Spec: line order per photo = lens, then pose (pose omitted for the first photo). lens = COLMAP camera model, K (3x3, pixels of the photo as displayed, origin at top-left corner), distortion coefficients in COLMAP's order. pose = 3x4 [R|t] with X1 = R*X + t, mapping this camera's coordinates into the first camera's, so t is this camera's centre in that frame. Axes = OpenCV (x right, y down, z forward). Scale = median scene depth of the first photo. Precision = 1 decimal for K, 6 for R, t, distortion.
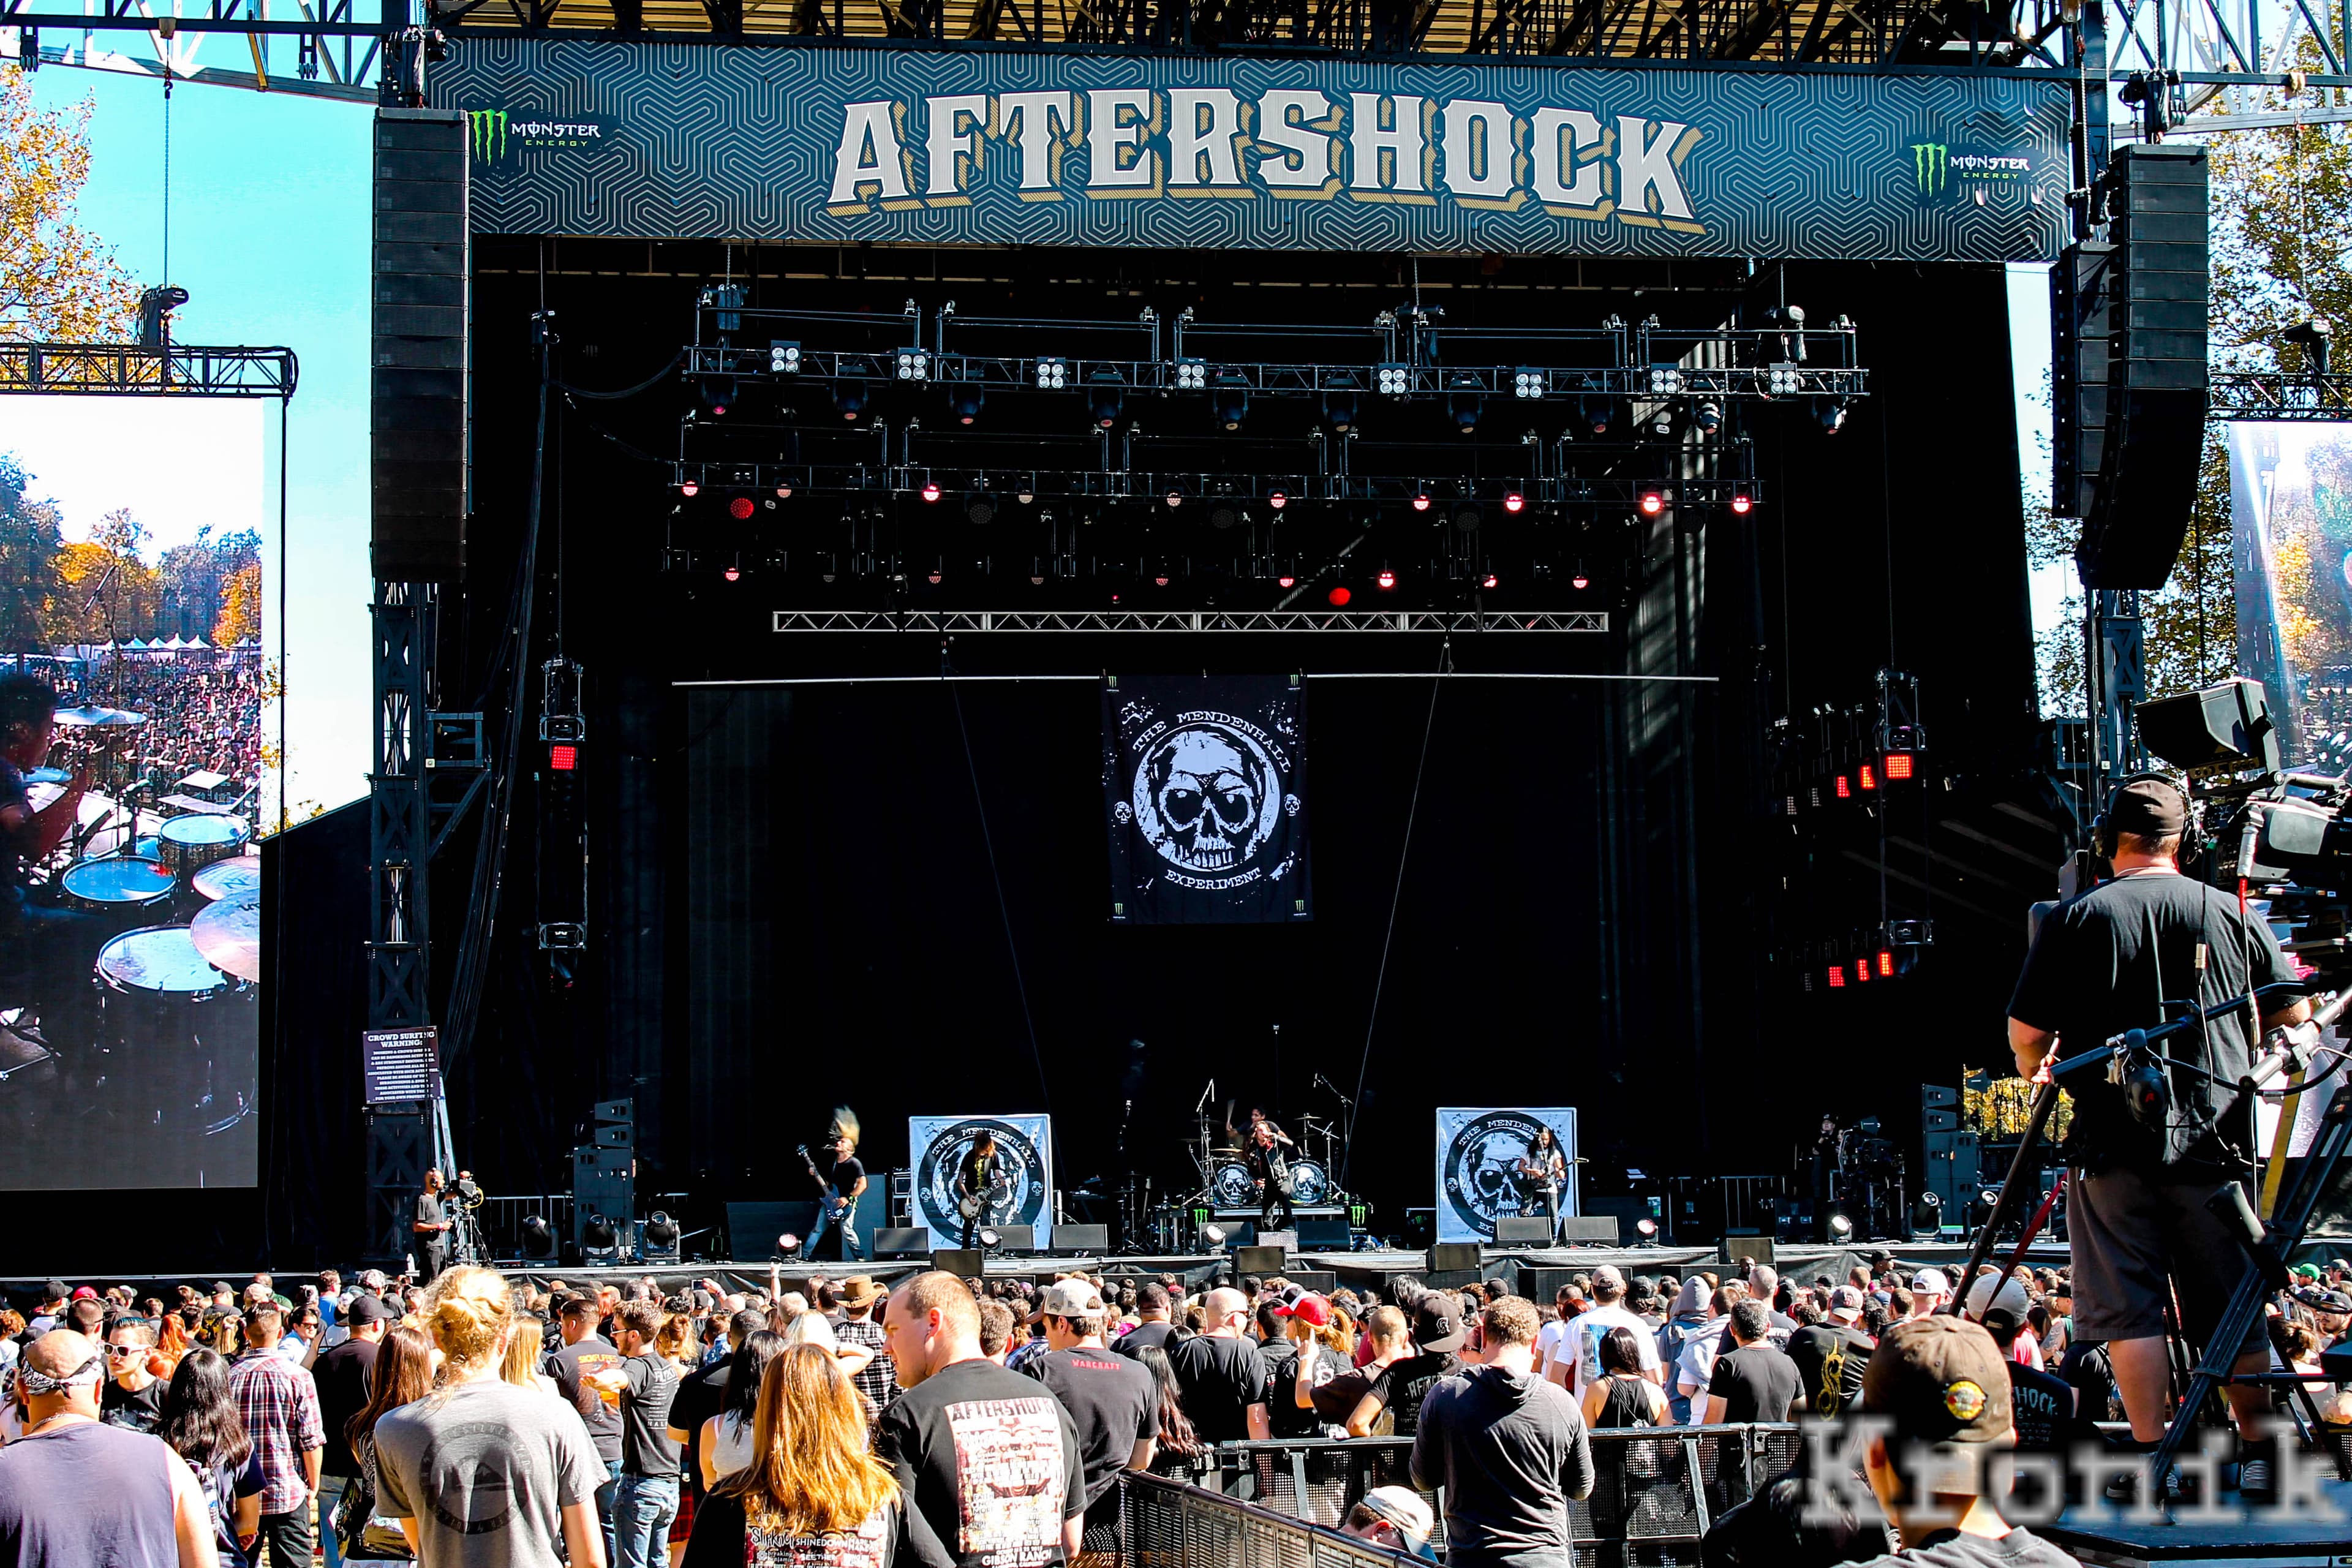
lens RADIAL K [[3677.4, 0, 1176.0], [0, 3677.4, 784.0], [0, 0, 1]] dist [-0.120653, 0.241908]
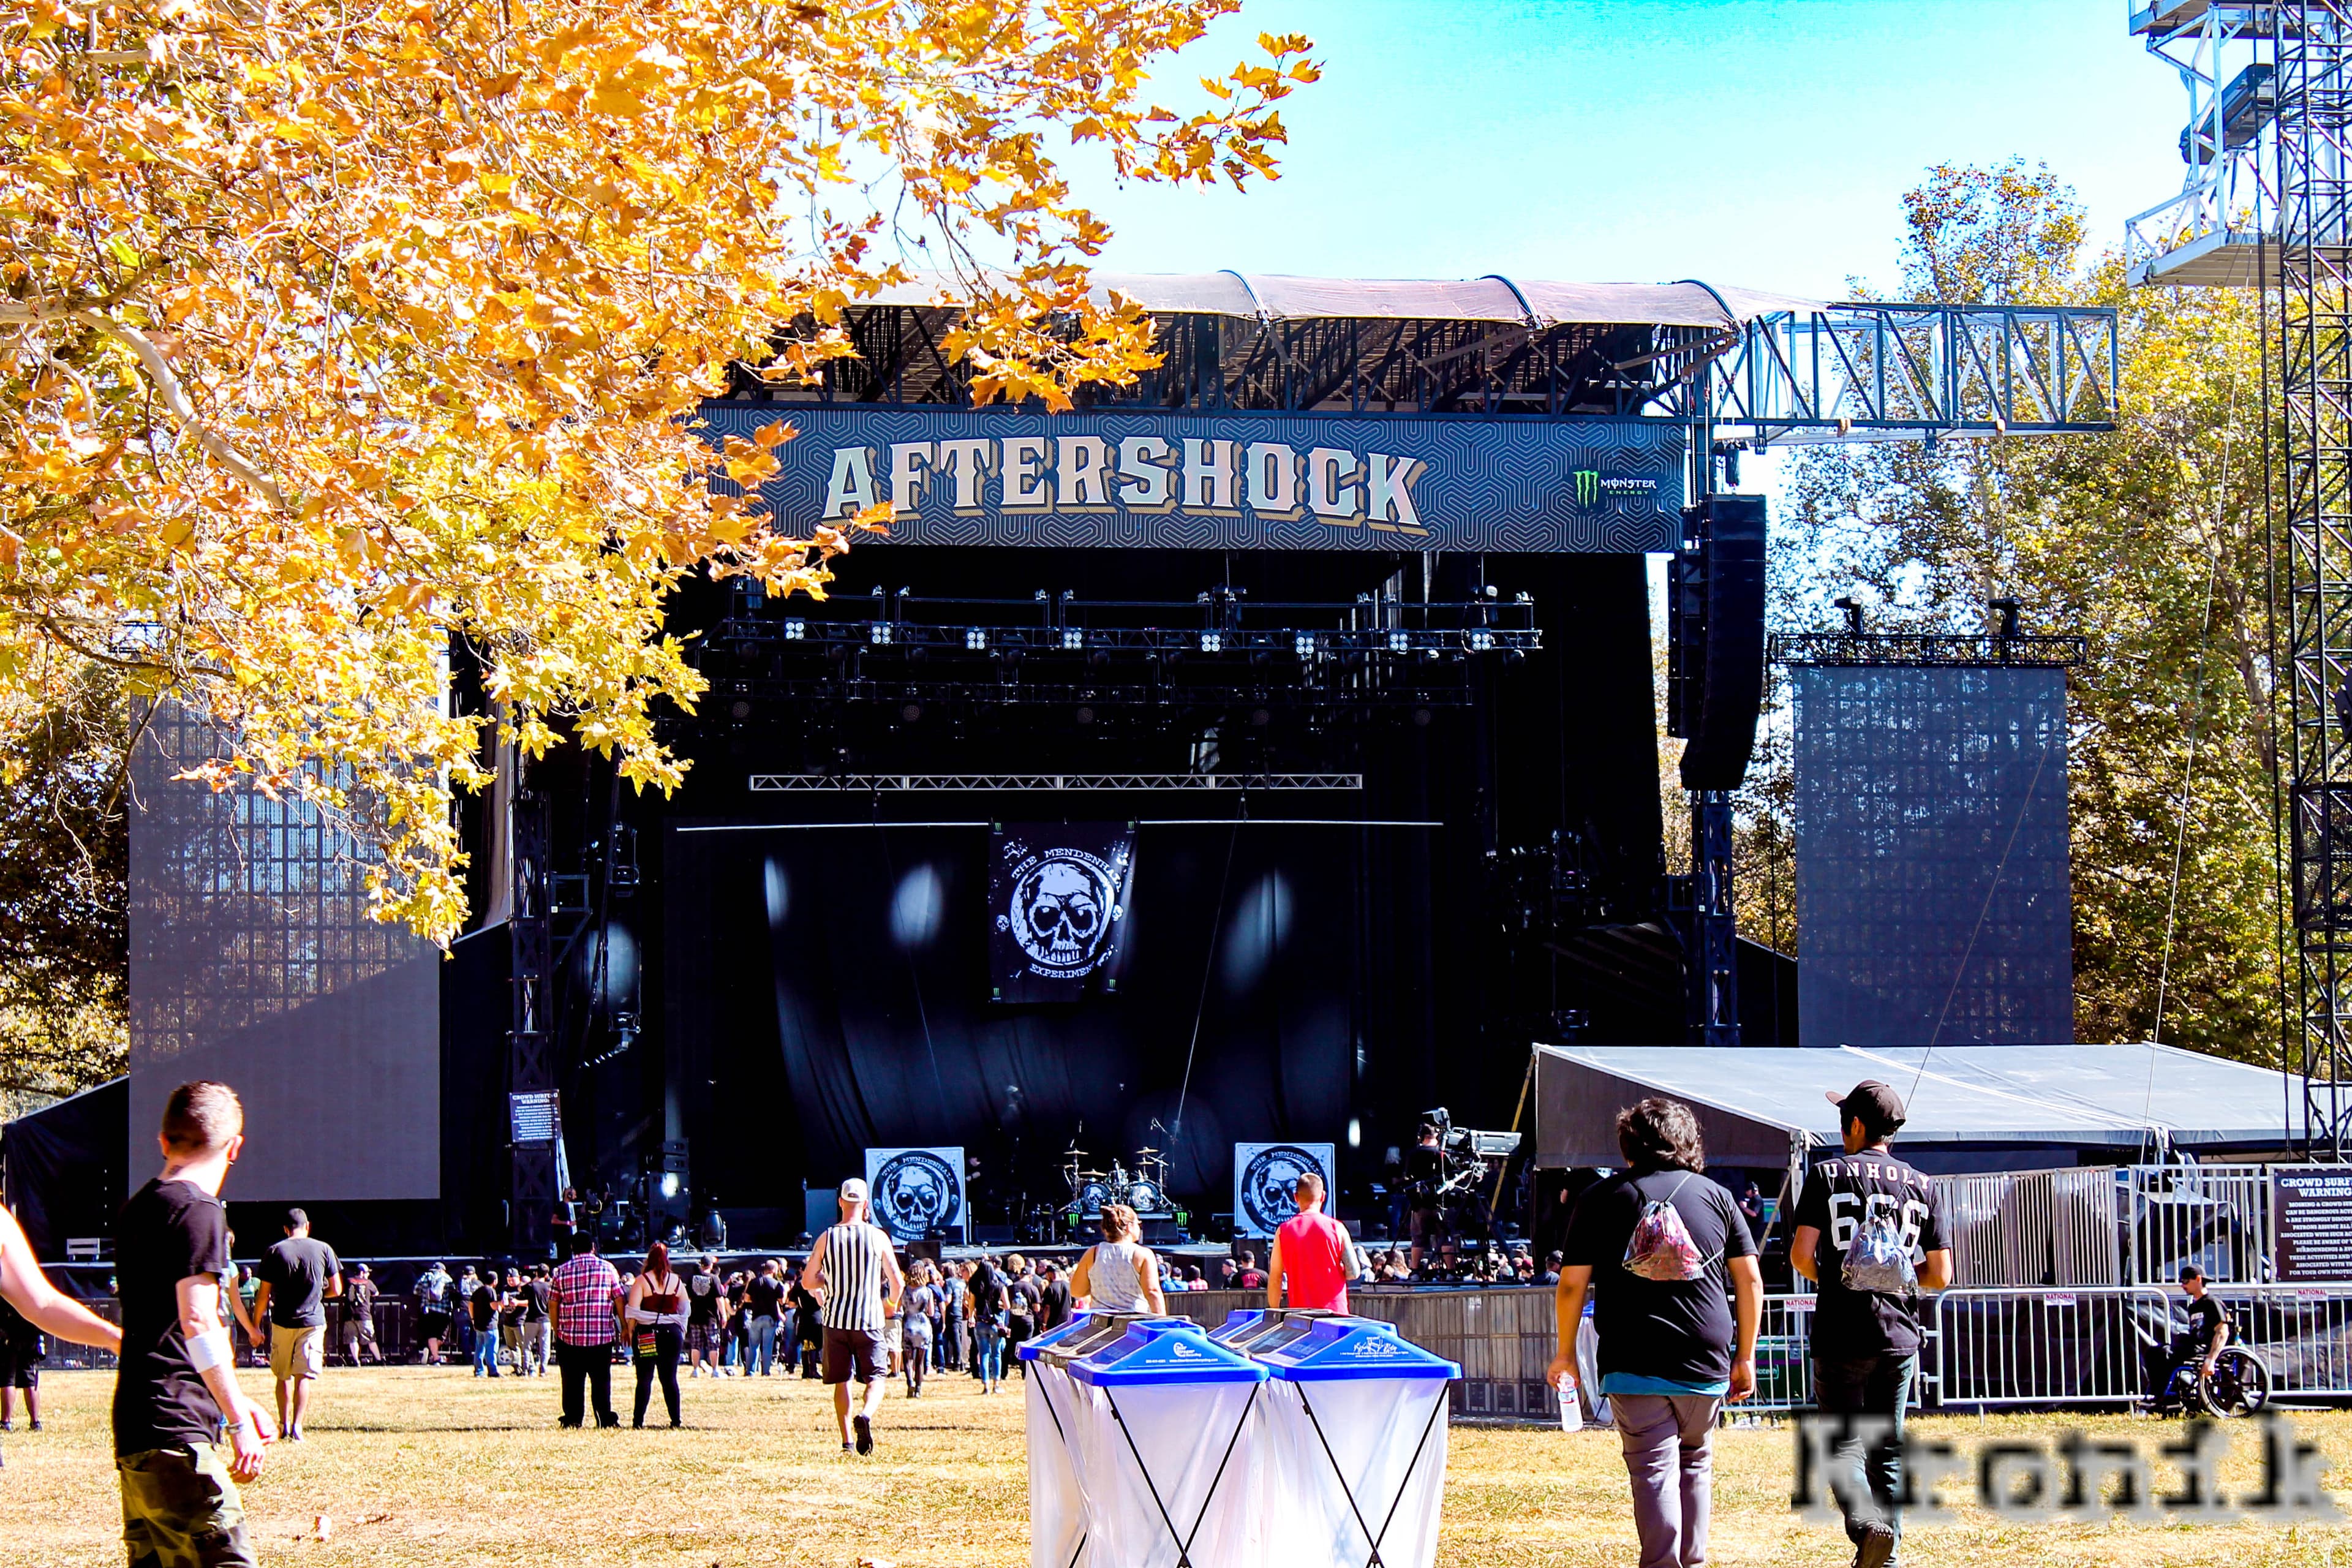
lens RADIAL K [[3677.4, 0, 1176.0], [0, 3677.4, 784.0], [0, 0, 1]] dist [-0.120653, 0.241908]
pose [[0.998094, 0.007470, 0.061265, -0.042409], [-0.007324, 0.999970, -0.002601, -0.049445], [-0.061283, 0.002147, 0.998118, -0.438634]]
